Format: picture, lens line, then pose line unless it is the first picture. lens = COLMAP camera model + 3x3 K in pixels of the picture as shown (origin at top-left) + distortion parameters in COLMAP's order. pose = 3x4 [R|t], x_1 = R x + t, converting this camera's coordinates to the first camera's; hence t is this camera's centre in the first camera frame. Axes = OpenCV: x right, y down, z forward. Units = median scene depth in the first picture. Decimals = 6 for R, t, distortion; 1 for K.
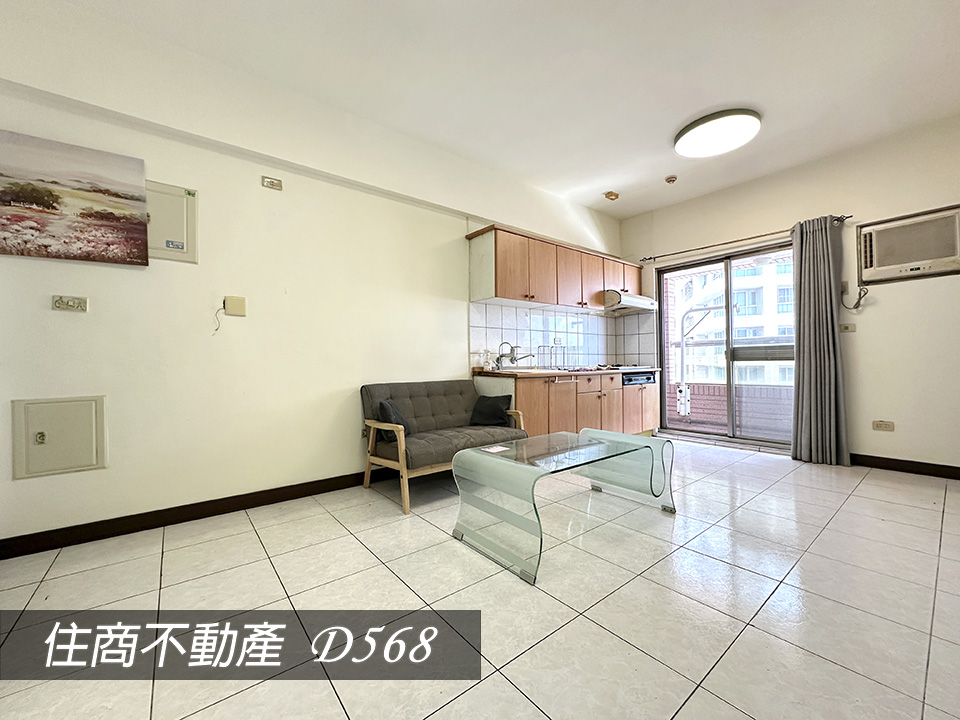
lens RADIAL K [[390.3, 0, 482.9], [0, 390.3, 360.5], [0, 0, 1]] dist [-0.001355, 0.000220]
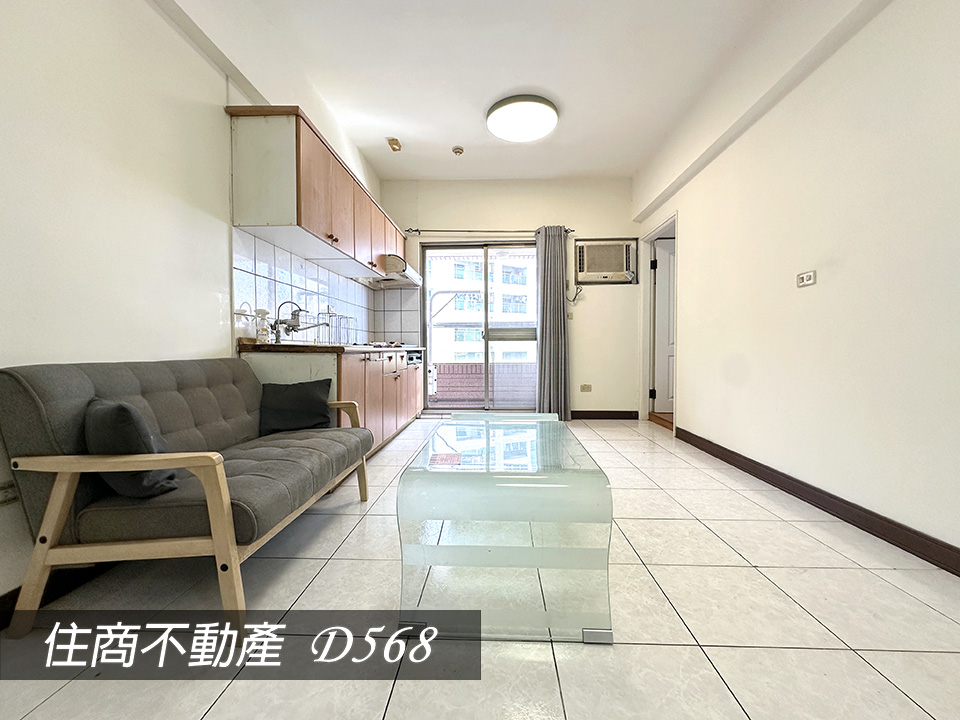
lens RADIAL K [[390.3, 0, 482.9], [0, 390.3, 360.5], [0, 0, 1]] dist [-0.001355, 0.000220]
pose [[0.655687, -0.012730, 0.754925, -0.230587], [-0.009315, 0.999645, 0.024947, 0.033845], [-0.754975, -0.023390, 0.655336, 0.329793]]
